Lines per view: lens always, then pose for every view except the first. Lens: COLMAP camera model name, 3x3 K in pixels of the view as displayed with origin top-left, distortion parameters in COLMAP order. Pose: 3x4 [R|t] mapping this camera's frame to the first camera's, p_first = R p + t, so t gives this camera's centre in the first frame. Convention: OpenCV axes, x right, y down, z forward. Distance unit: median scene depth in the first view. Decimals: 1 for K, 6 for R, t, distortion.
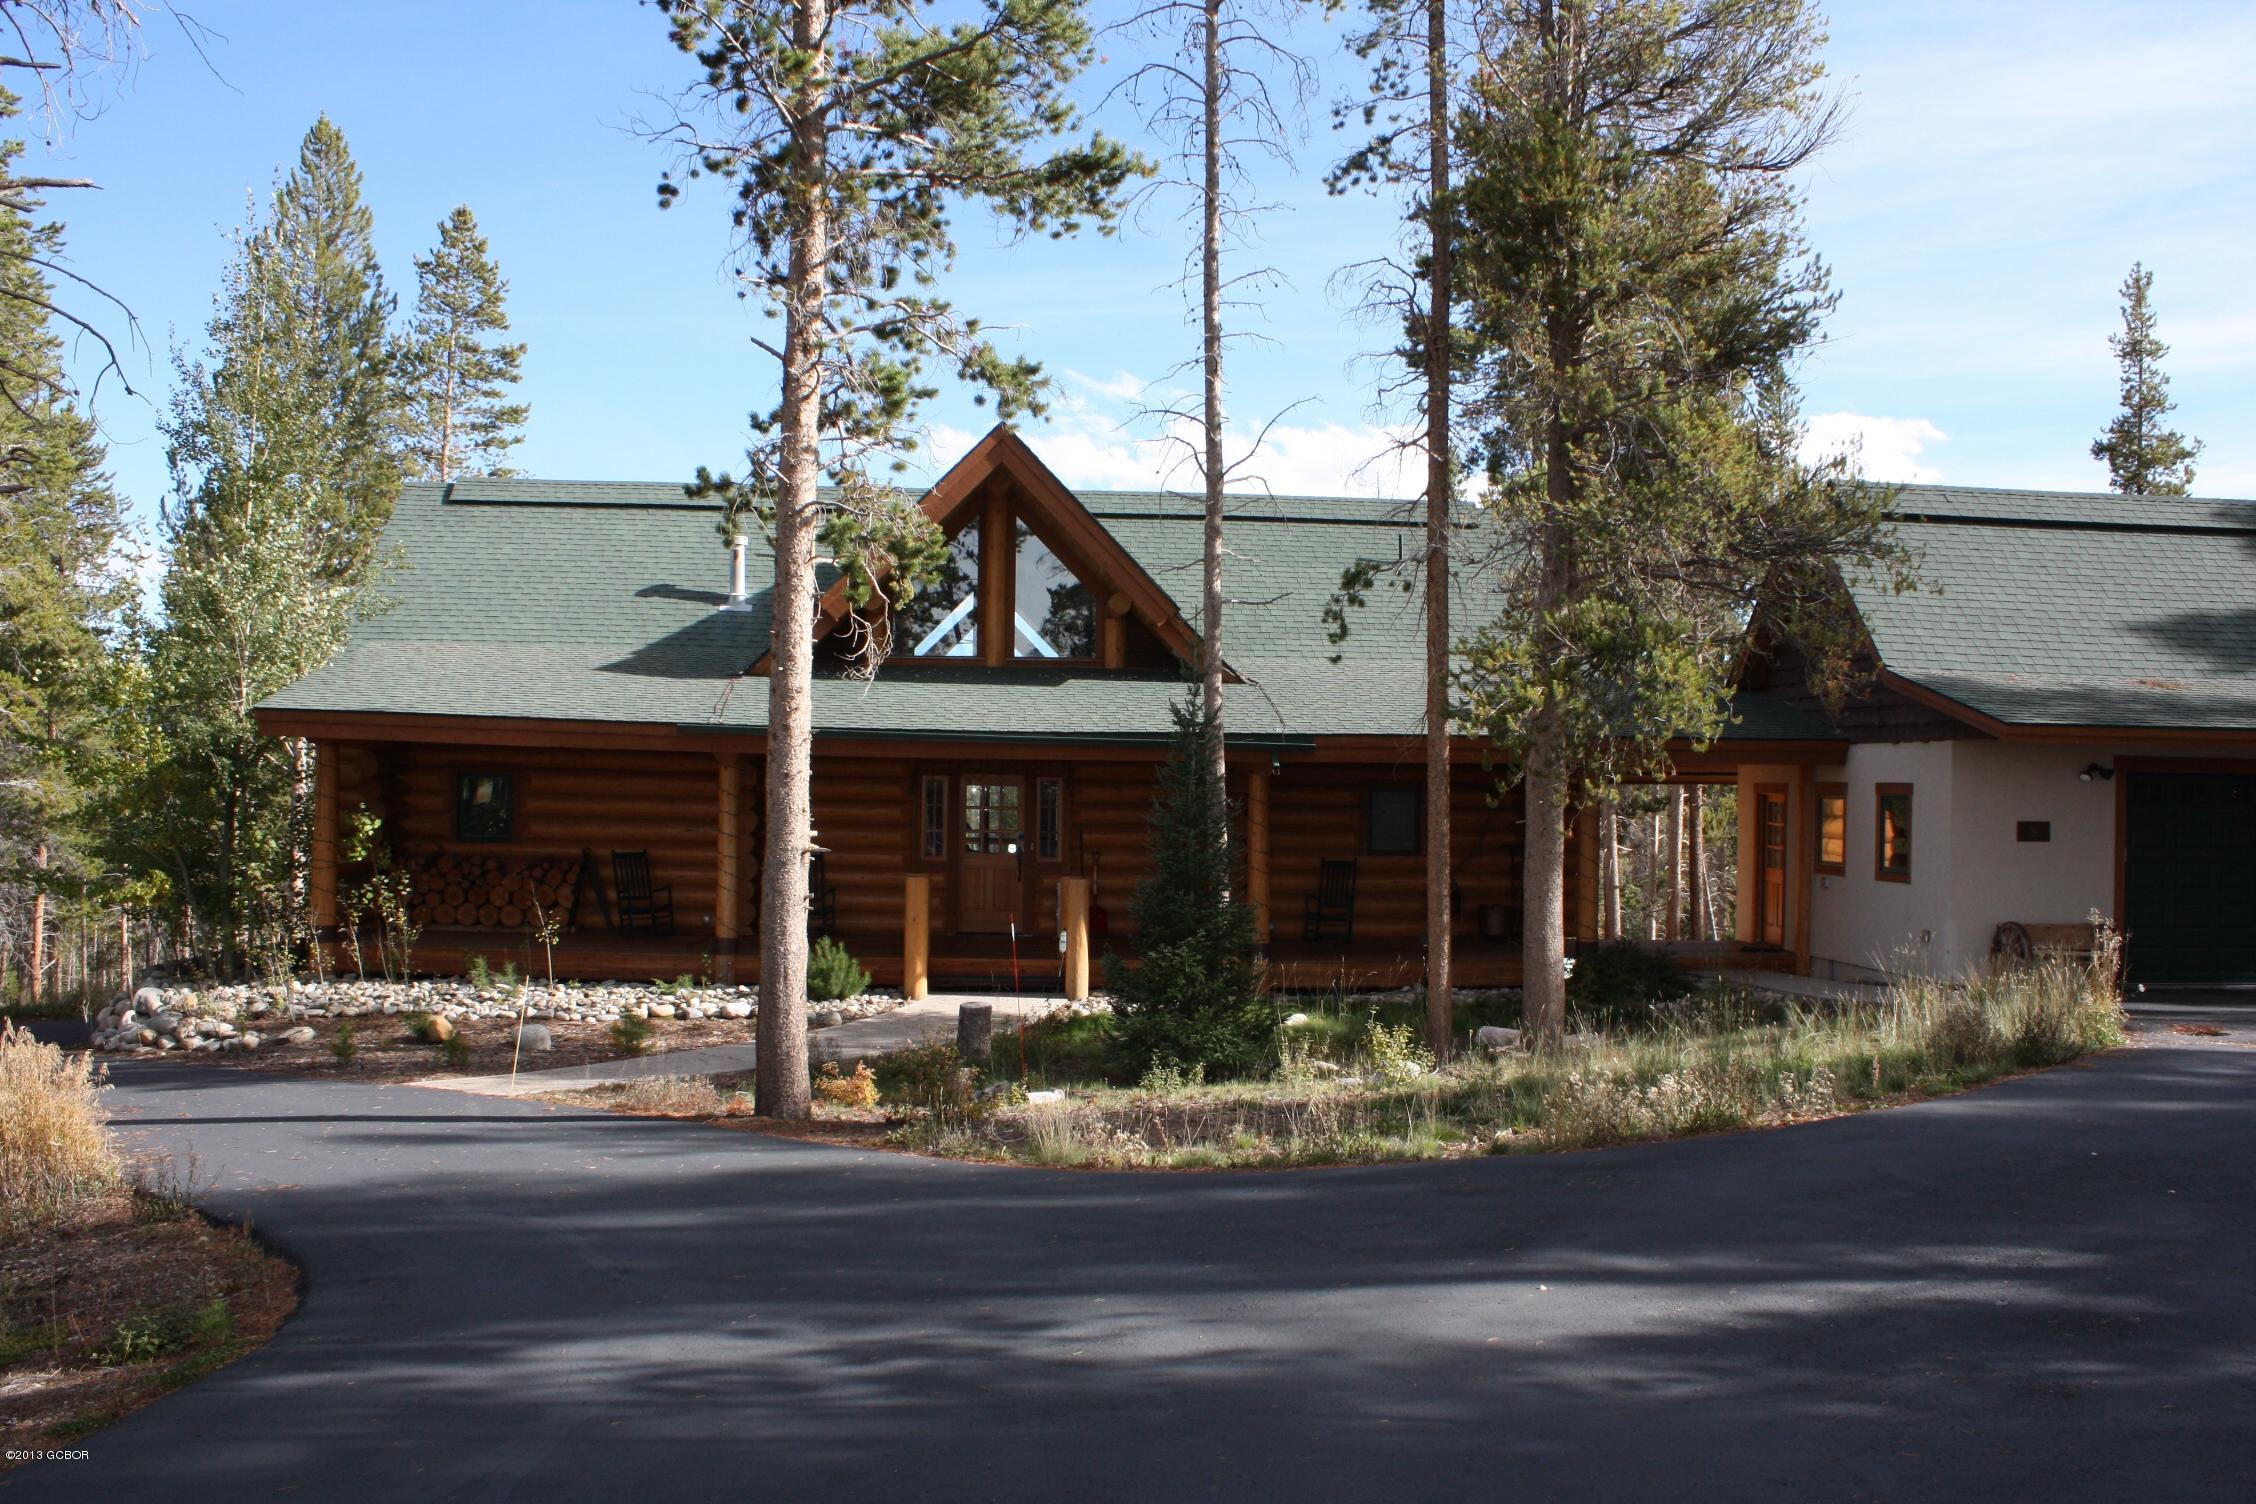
lens RADIAL K [[1904.9, 0, 1121.7], [0, 1904.9, 738.3], [0, 0, 1]] dist [-0.116107, 0.065270]
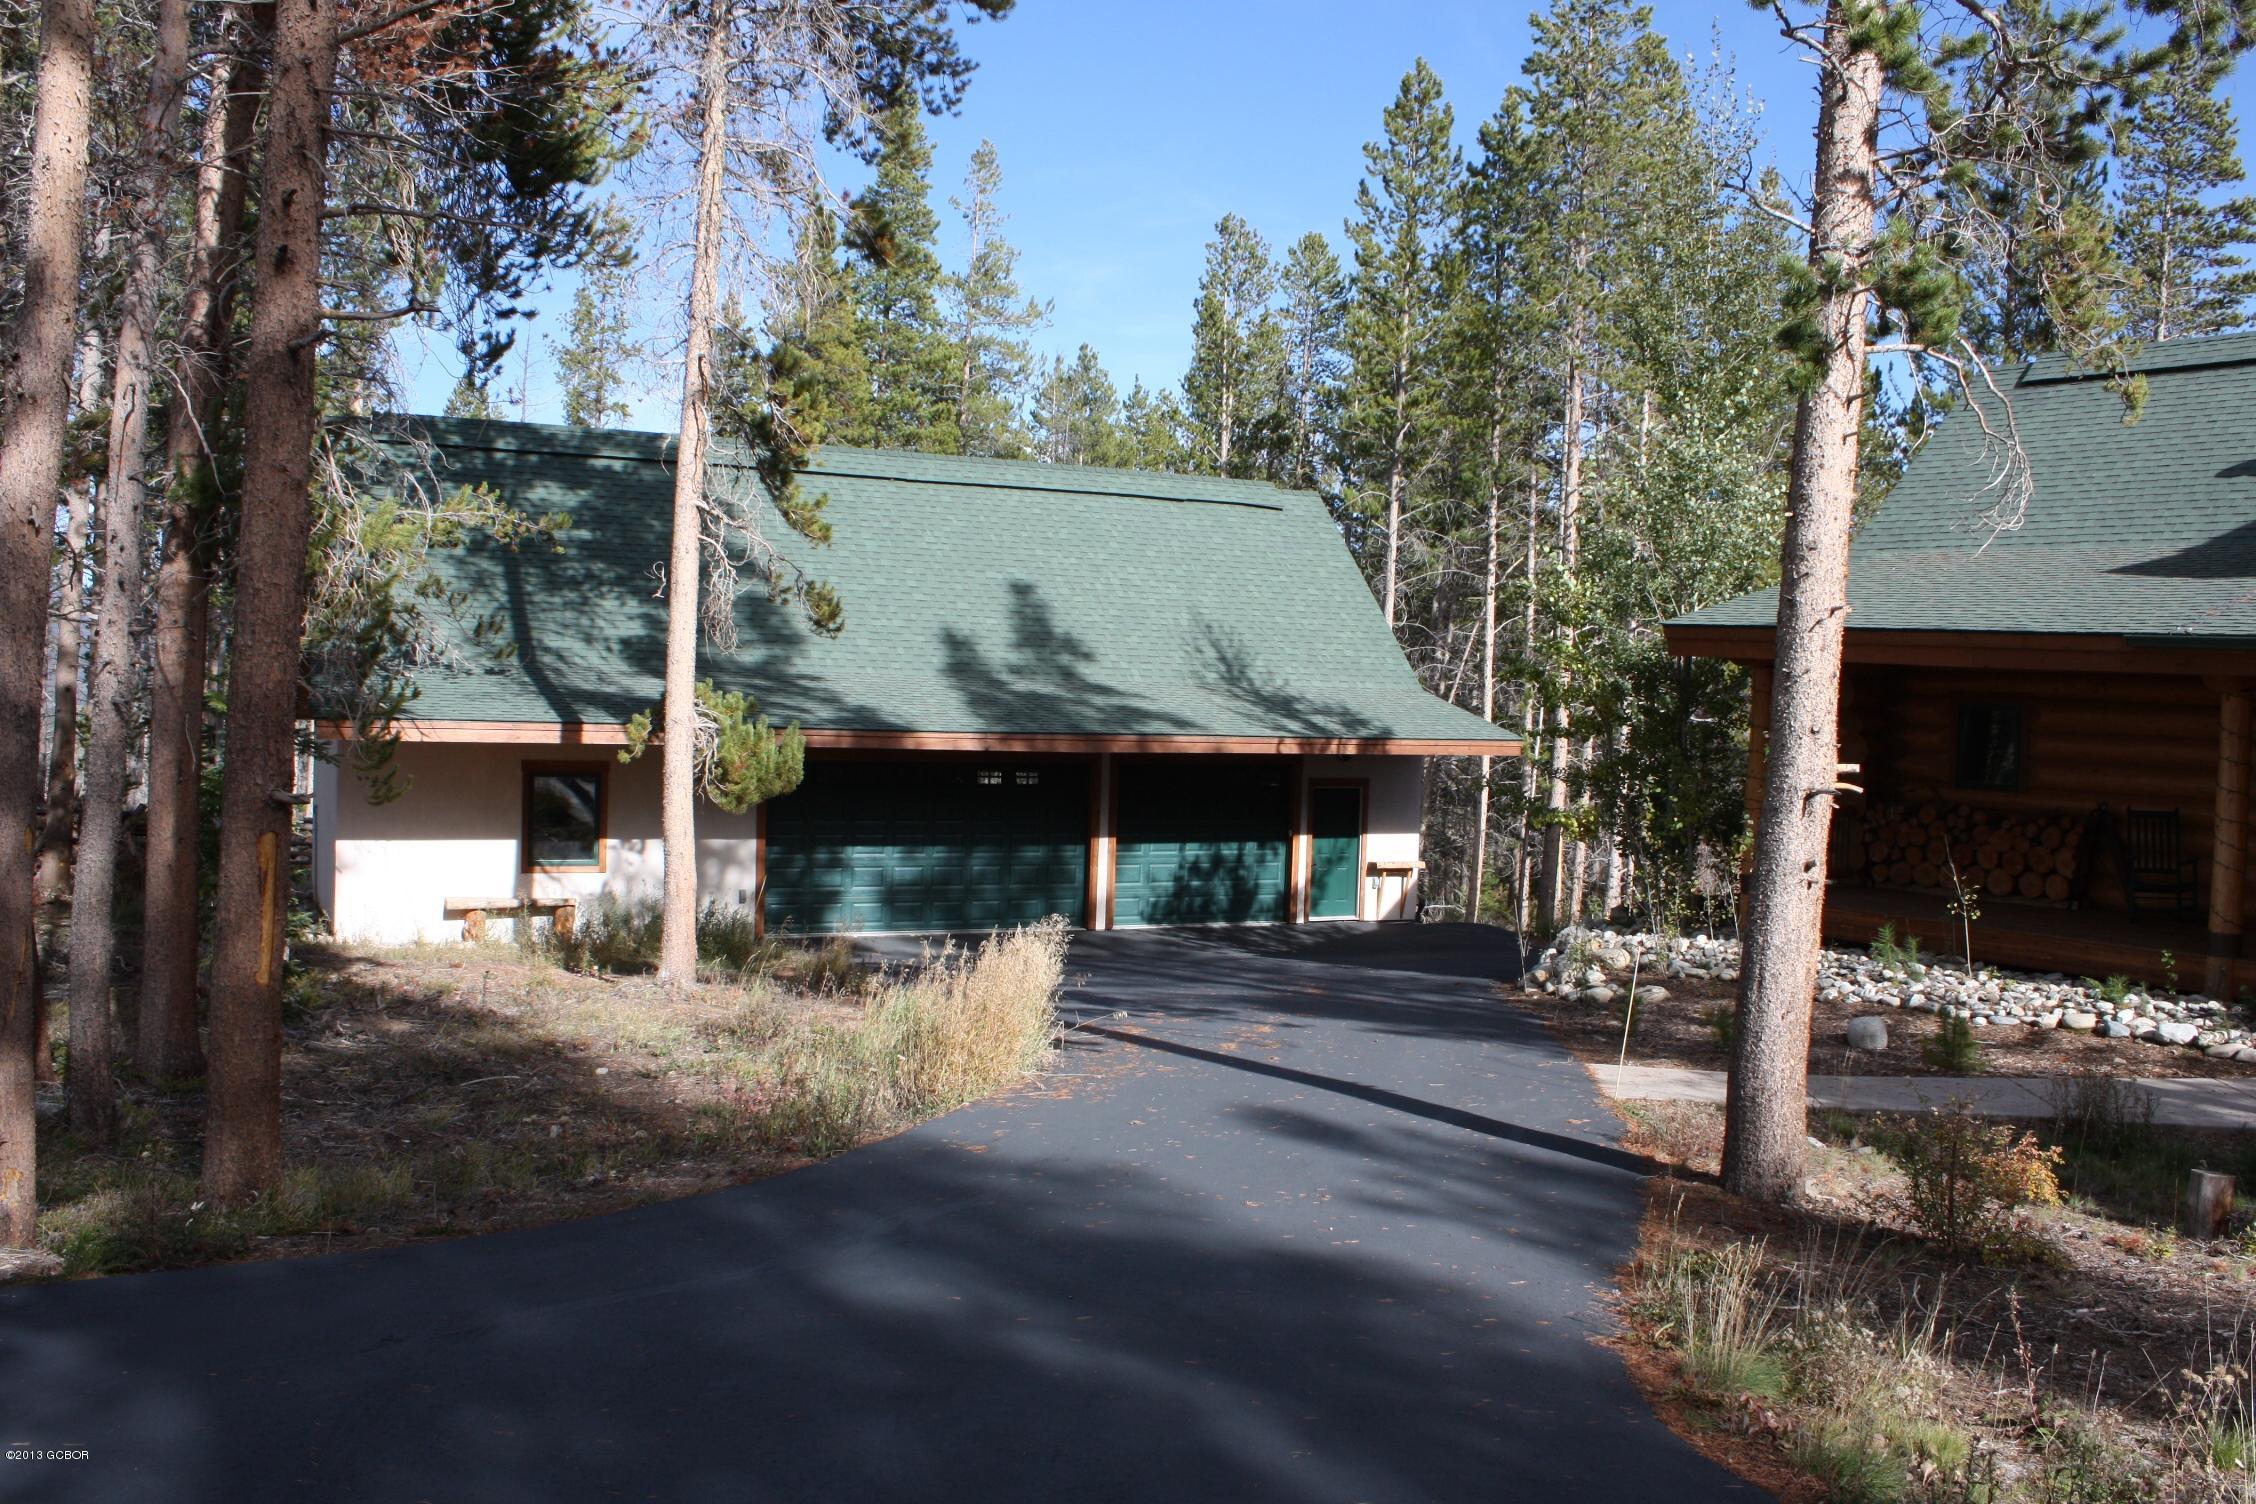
lens RADIAL K [[1904.9, 0, 1125.1], [0, 1904.9, 751.1], [0, 0, 1]] dist [-0.116107, 0.065270]
pose [[0.553299, 0.028135, -0.832508, 0.145614], [-0.002707, 0.999485, 0.031979, 0.015379], [0.832978, -0.015440, 0.553090, 0.274536]]
